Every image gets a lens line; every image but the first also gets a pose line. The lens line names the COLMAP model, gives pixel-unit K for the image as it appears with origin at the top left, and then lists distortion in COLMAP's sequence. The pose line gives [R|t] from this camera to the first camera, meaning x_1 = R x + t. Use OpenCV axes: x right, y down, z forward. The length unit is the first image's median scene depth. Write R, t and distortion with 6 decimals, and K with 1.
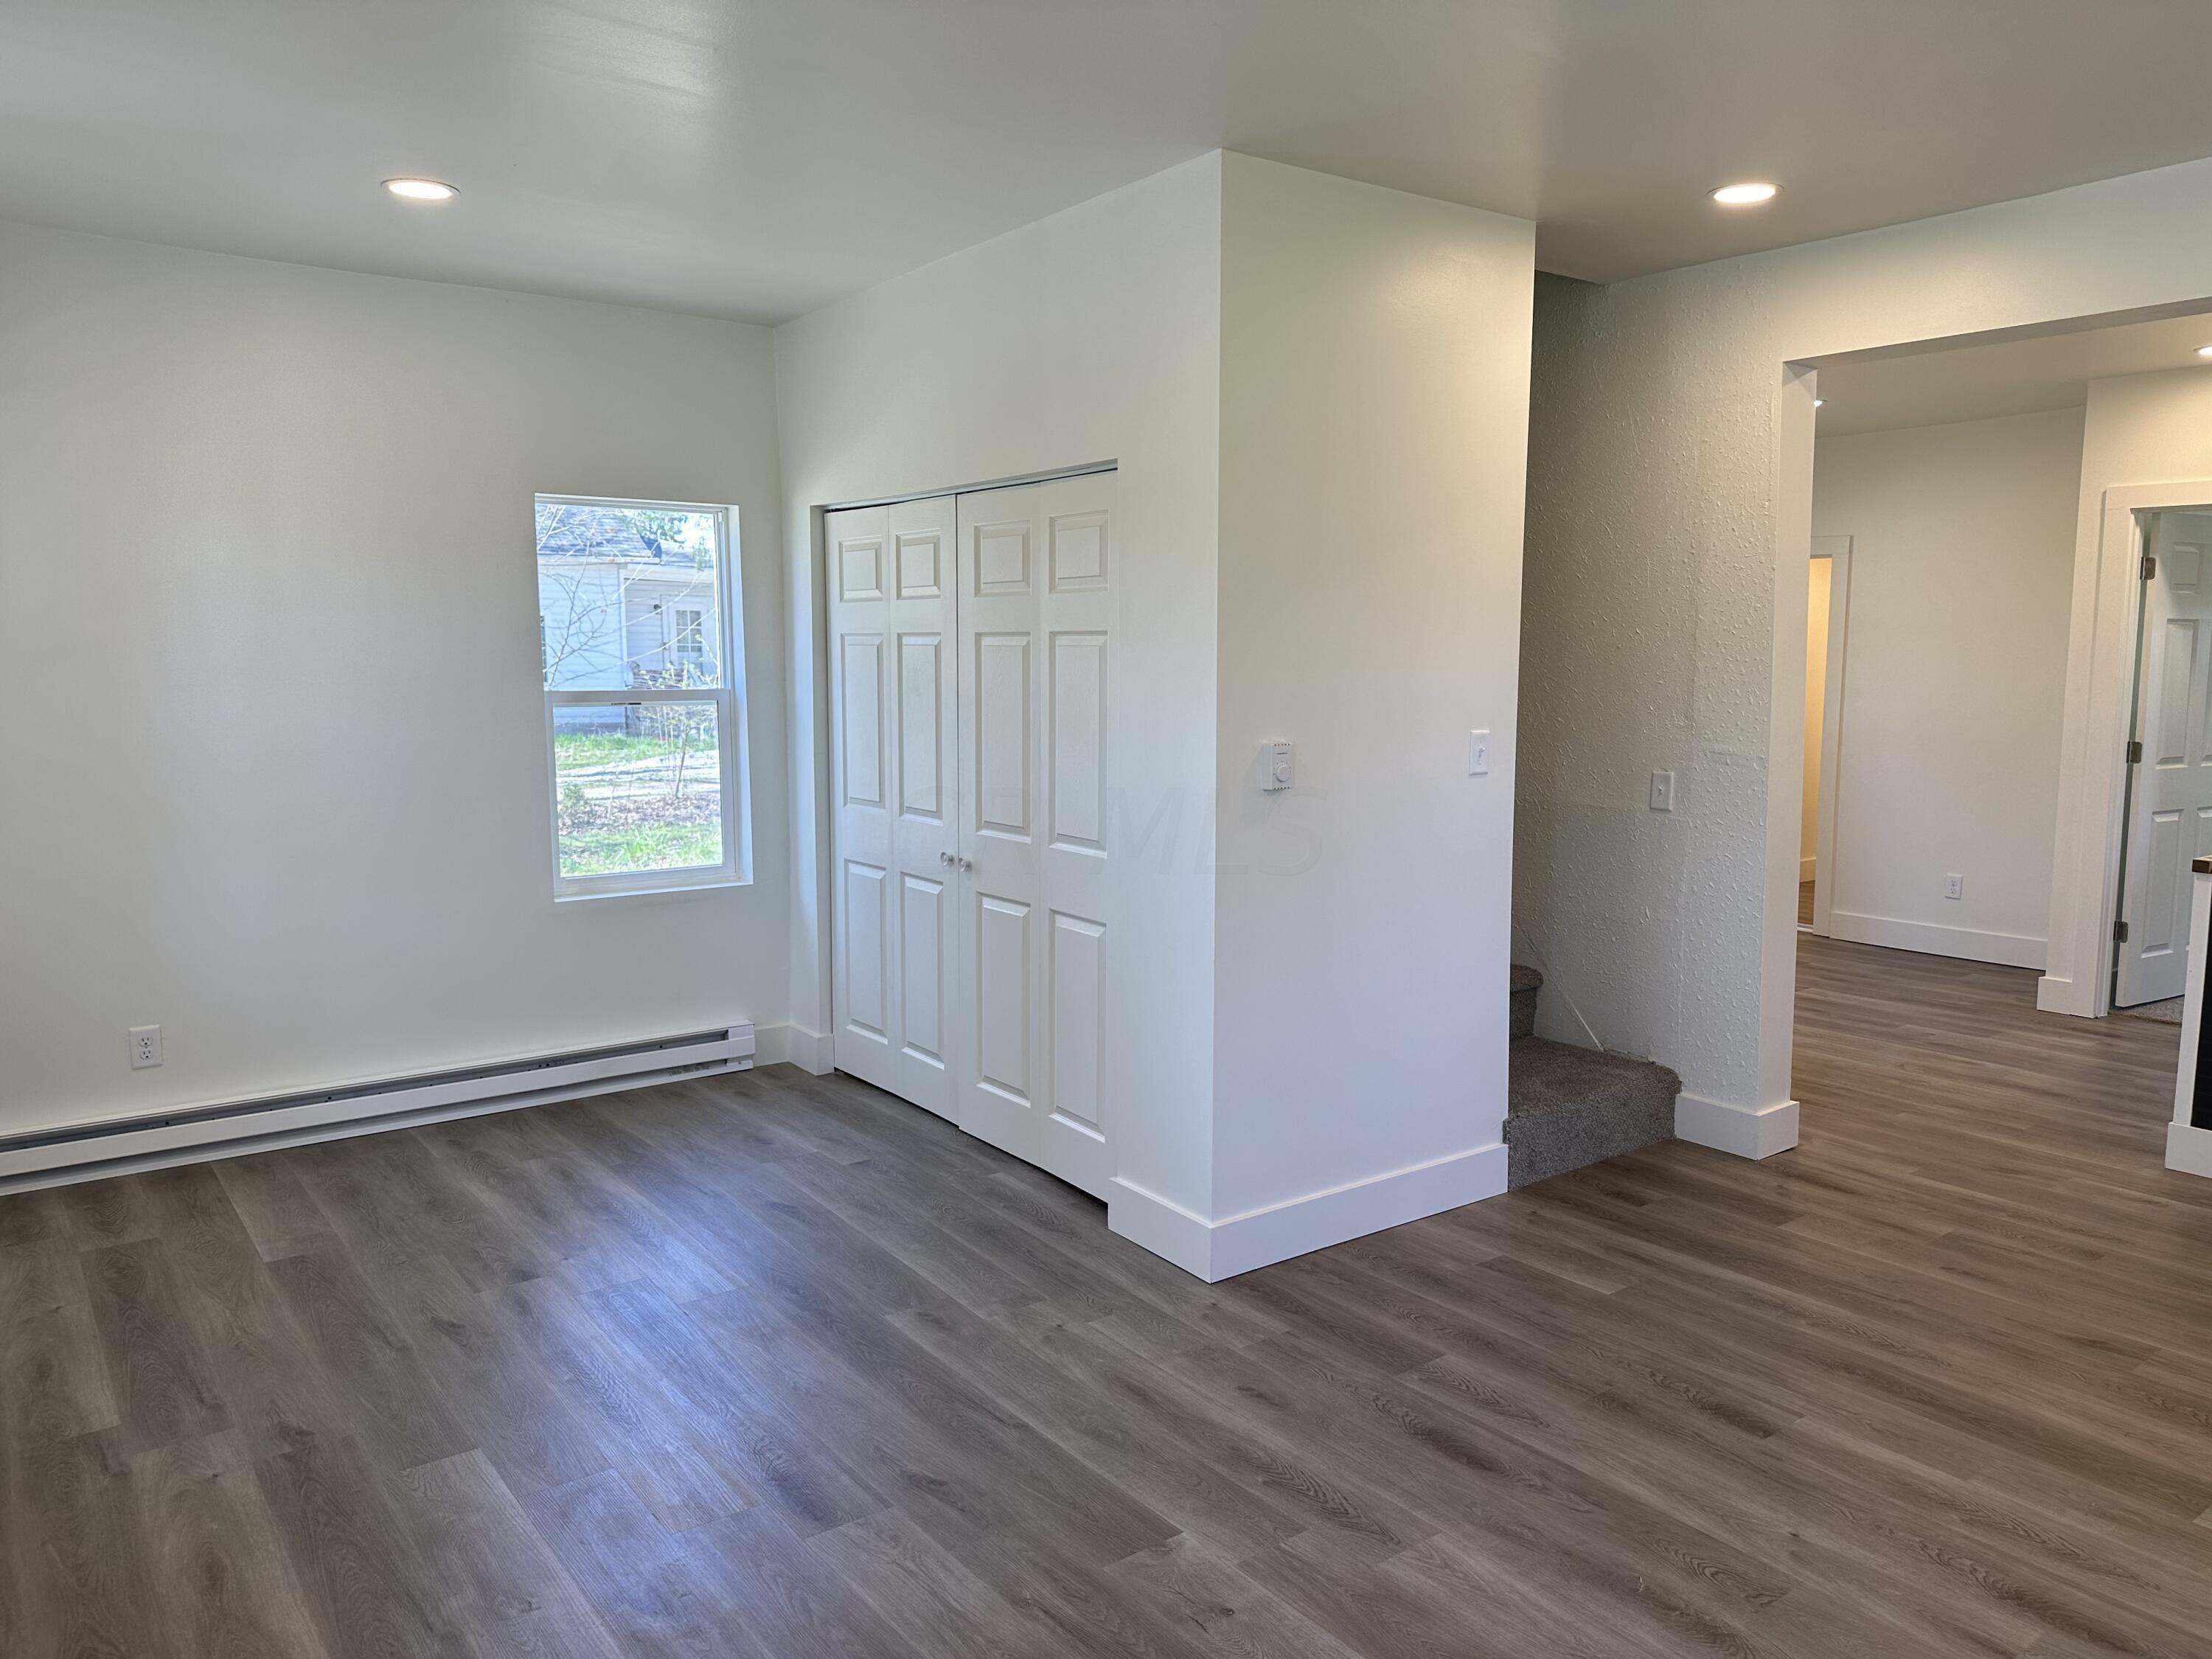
lens RADIAL K [[1554.6, 0, 1122.1], [0, 1554.6, 810.7], [0, 0, 1]] dist [0.040371, -0.045278]
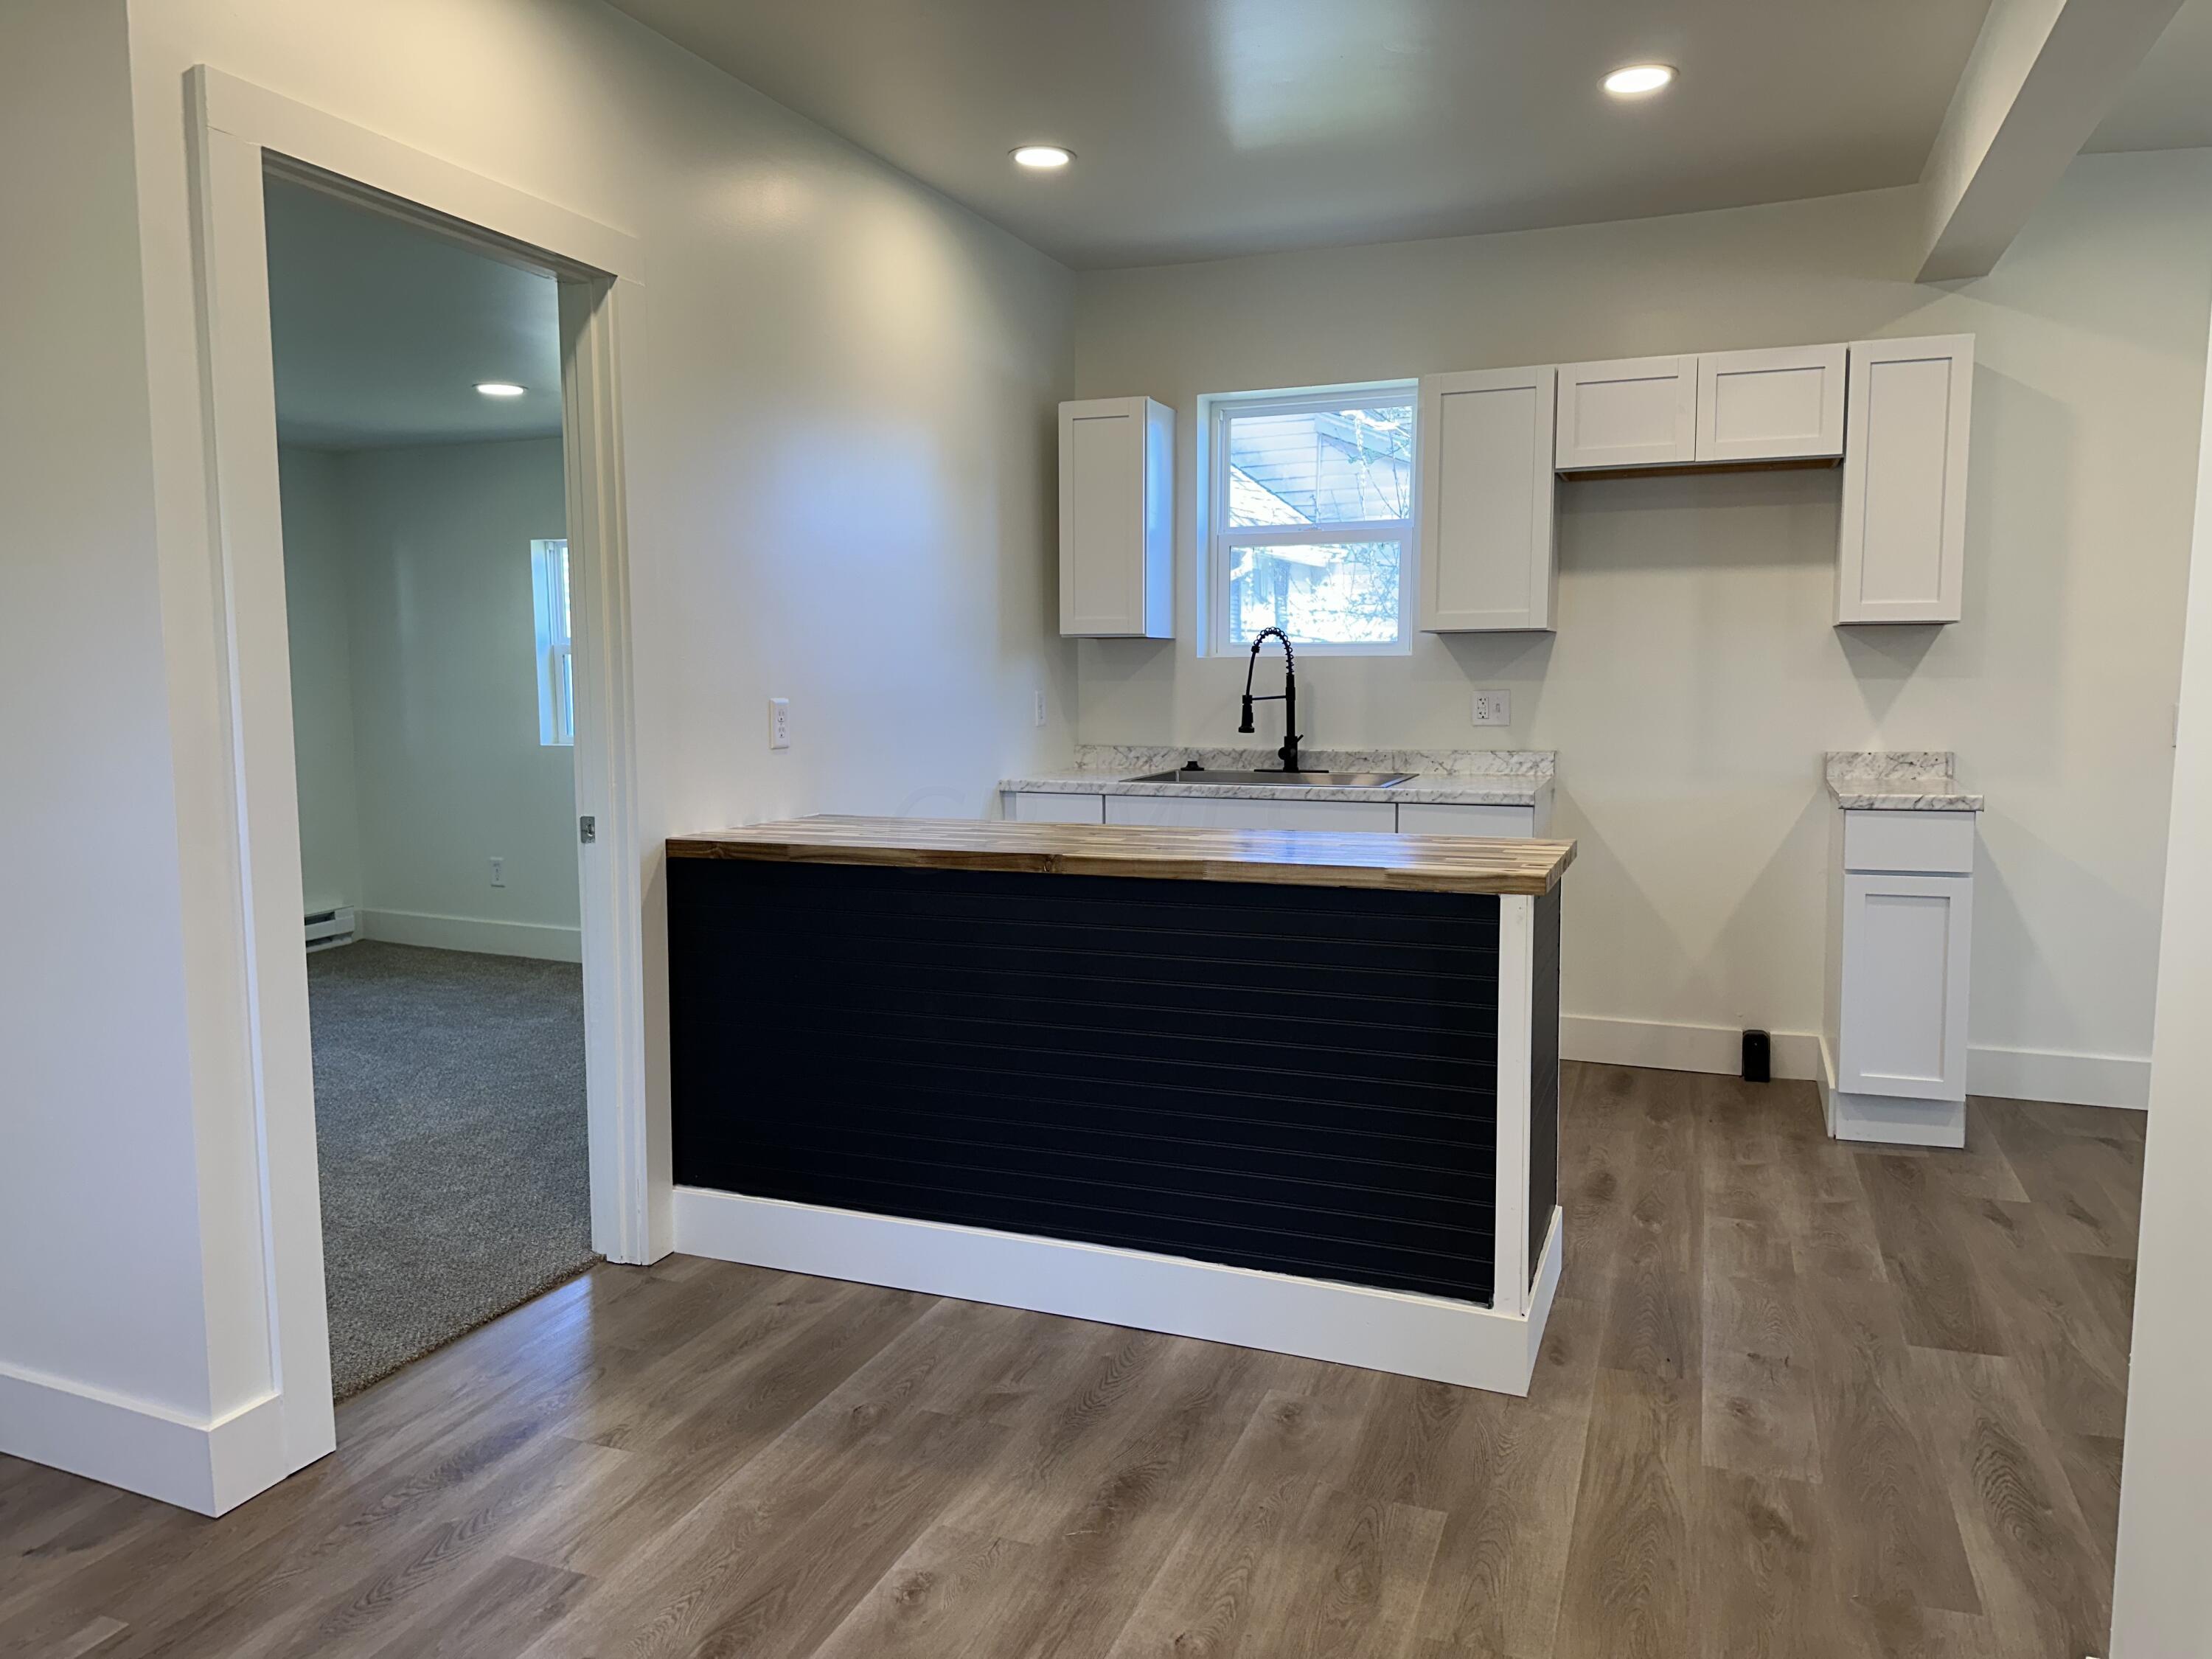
lens RADIAL K [[1541.6, 0, 1117.3], [0, 1541.6, 800.8], [0, 0, 1]] dist [0.116166, -0.155506]
pose [[-0.530690, -0.068698, 0.844778, 0.319370], [0.094448, 0.985709, 0.139491, -0.113283], [-0.842287, 0.153813, -0.516617, 1.722450]]
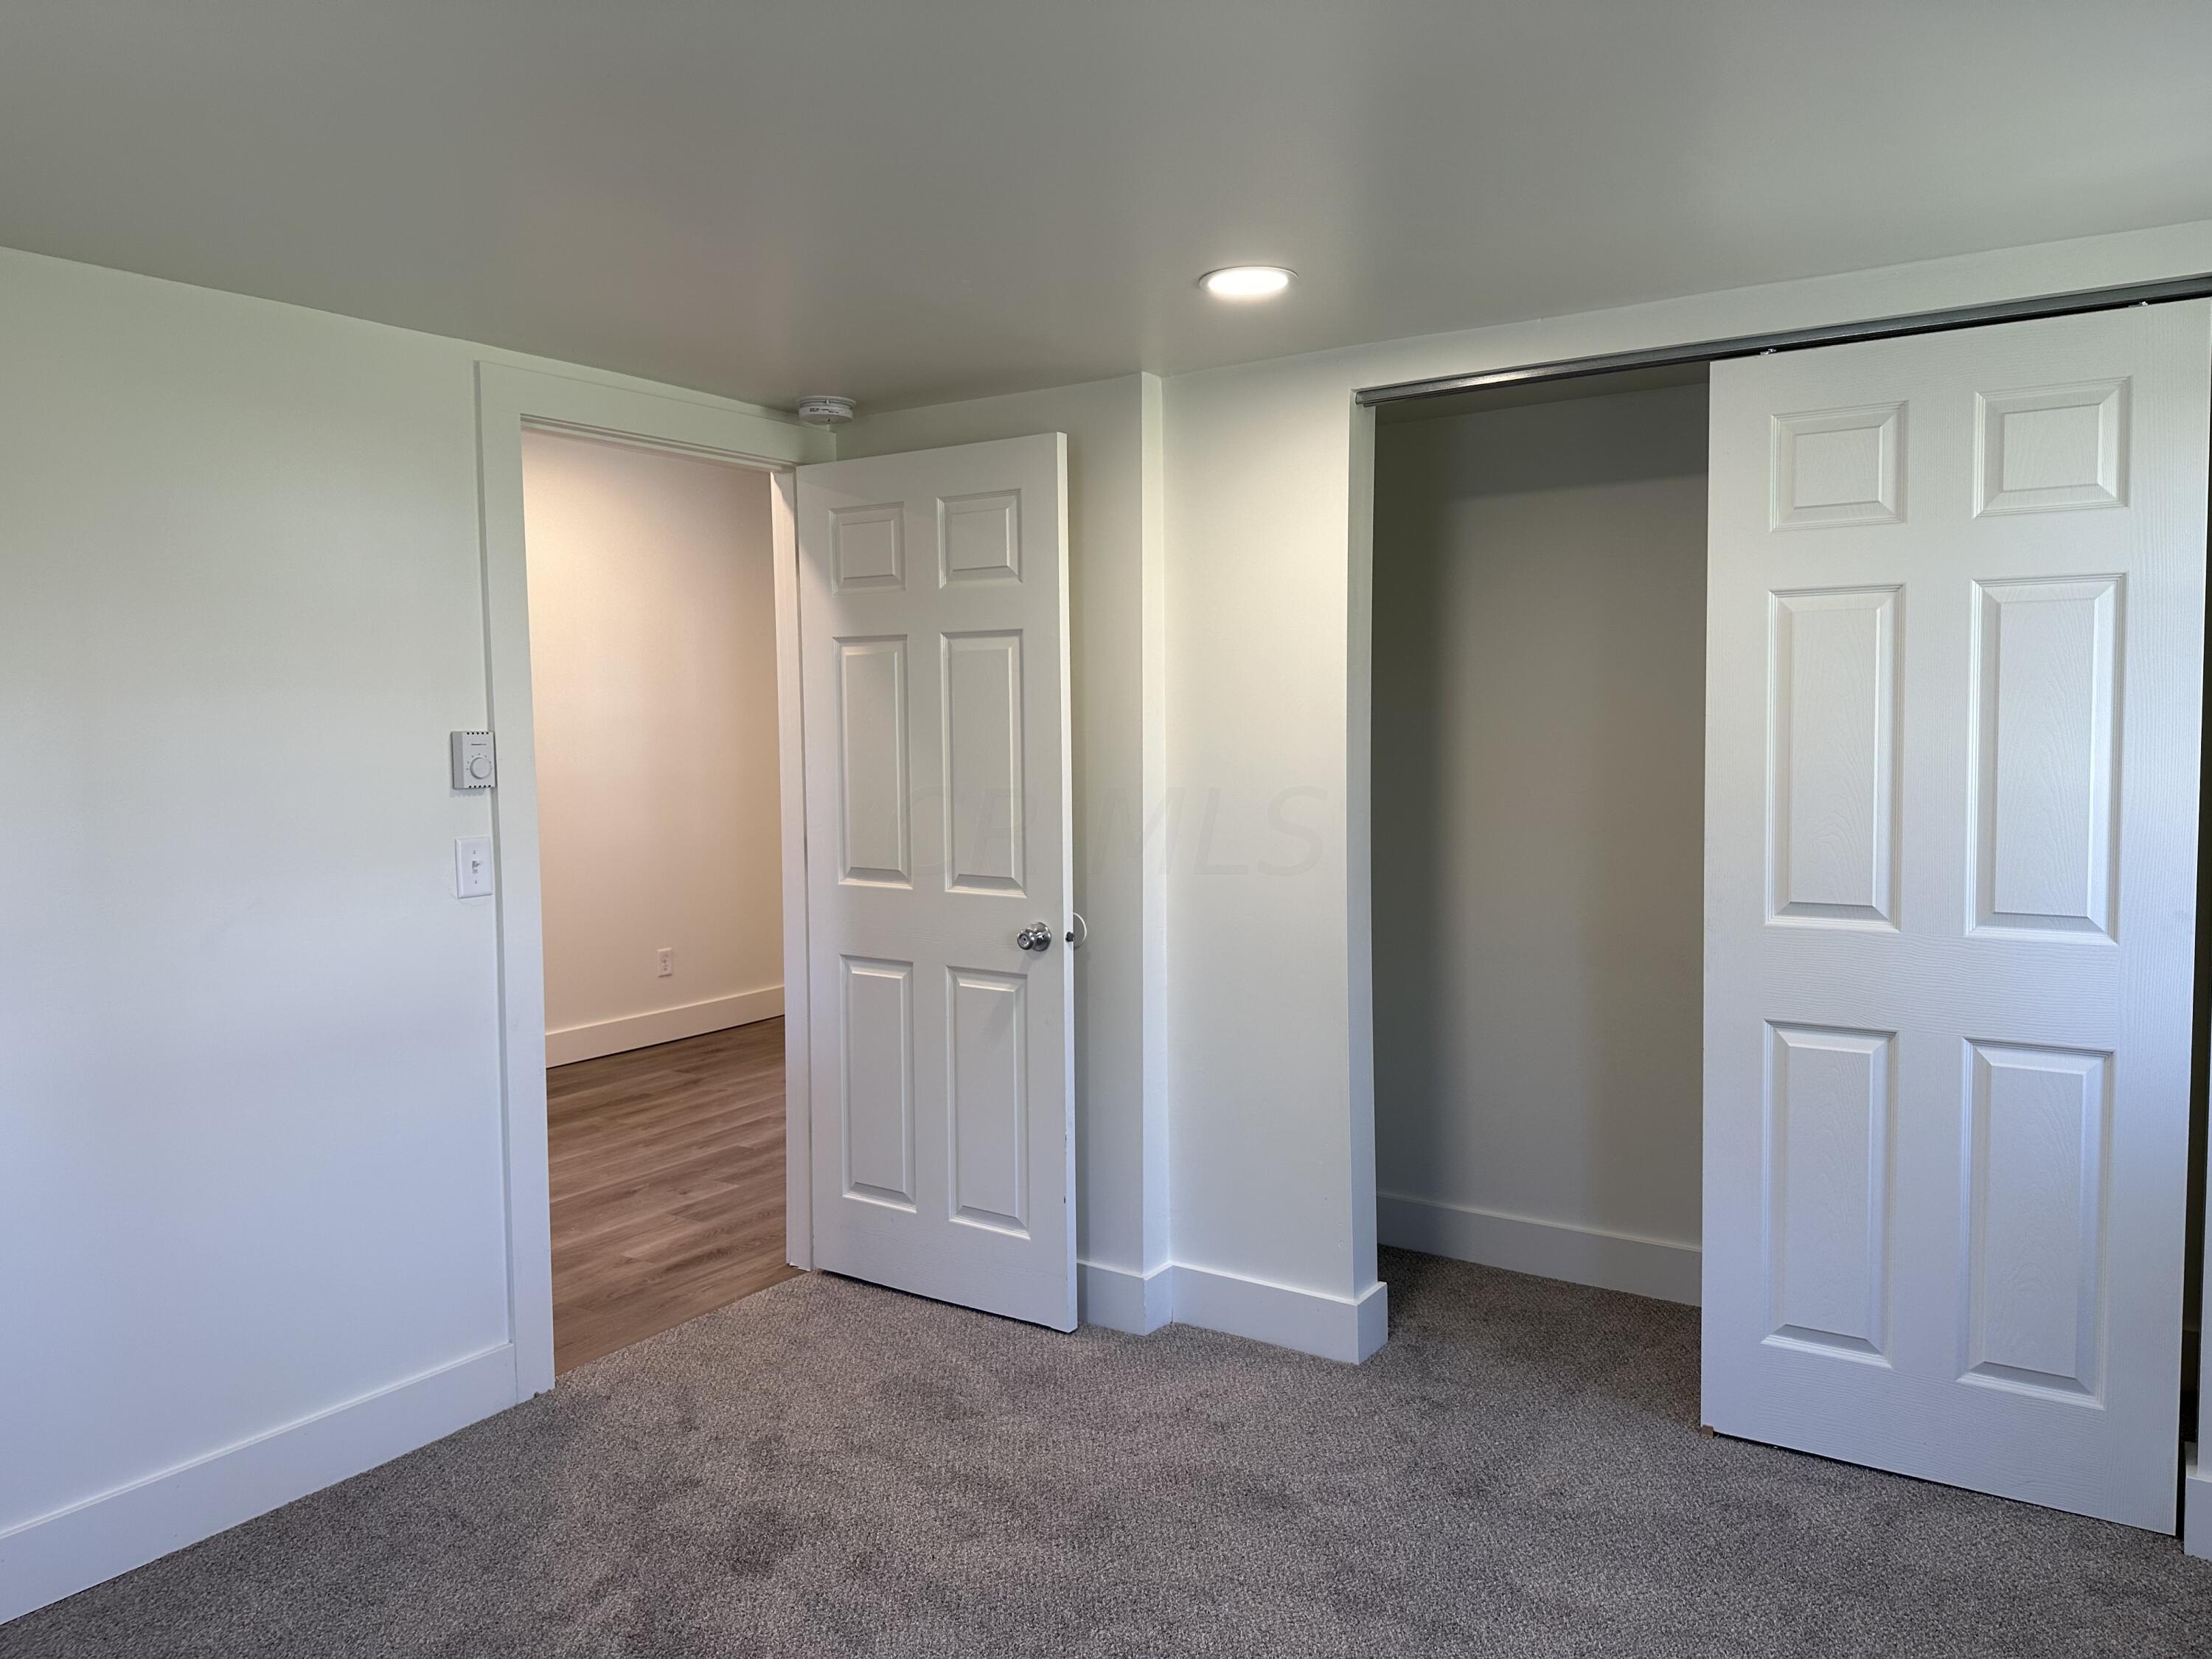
lens RADIAL K [[1550.1, 0, 1124.7], [0, 1550.1, 802.6], [0, 0, 1]] dist [0.087152, -0.114574]
pose [[0.329620, 0.049661, -0.942807, 2.155433], [-0.088724, 0.995826, 0.021434, -0.139665], [0.939936, 0.076585, 0.332650, 1.532663]]
